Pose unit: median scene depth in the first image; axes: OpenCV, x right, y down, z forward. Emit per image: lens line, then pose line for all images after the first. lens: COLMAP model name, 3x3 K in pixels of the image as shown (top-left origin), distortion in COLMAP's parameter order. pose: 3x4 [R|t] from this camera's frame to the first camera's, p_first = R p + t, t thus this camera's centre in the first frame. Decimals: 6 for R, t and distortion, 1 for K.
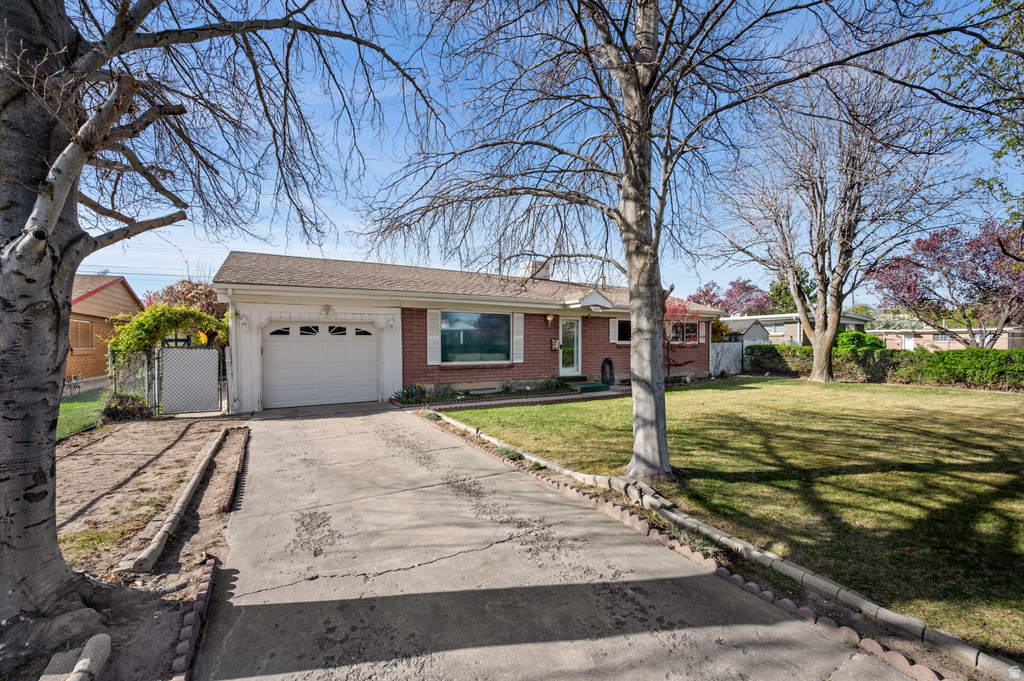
lens RADIAL K [[411.9, 0, 514.4], [0, 411.9, 348.2], [0, 0, 1]] dist [-0.001061, 0.000087]
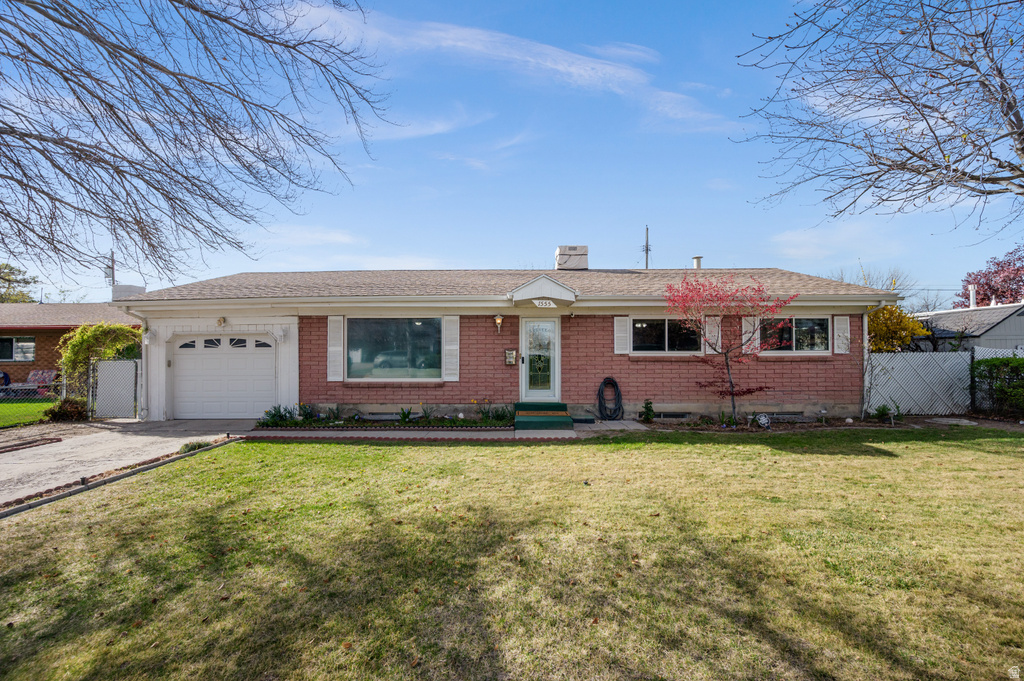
lens RADIAL K [[411.9, 0, 514.4], [0, 411.9, 348.2], [0, 0, 1]] dist [-0.001061, 0.000087]
pose [[0.853573, -0.008628, -0.520902, 0.514393], [-0.002994, 0.999765, -0.021466, -0.009453], [0.520965, 0.019883, 0.853346, 0.424735]]
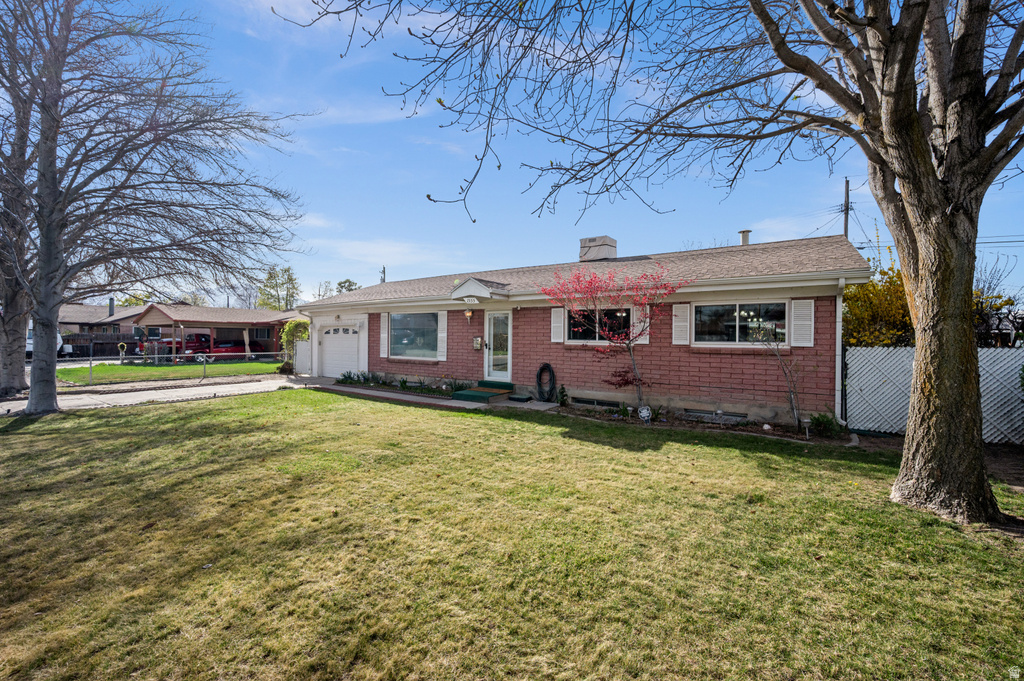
lens RADIAL K [[421.2, 0, 512.0], [0, 421.2, 340.5], [0, 0, 1]] dist [-0.000824, -0.000039]
pose [[0.422847, 0.009135, -0.906155, 1.021350], [-0.022410, 0.999749, -0.000379, -0.017010], [0.905924, 0.020467, 0.422946, 0.740814]]
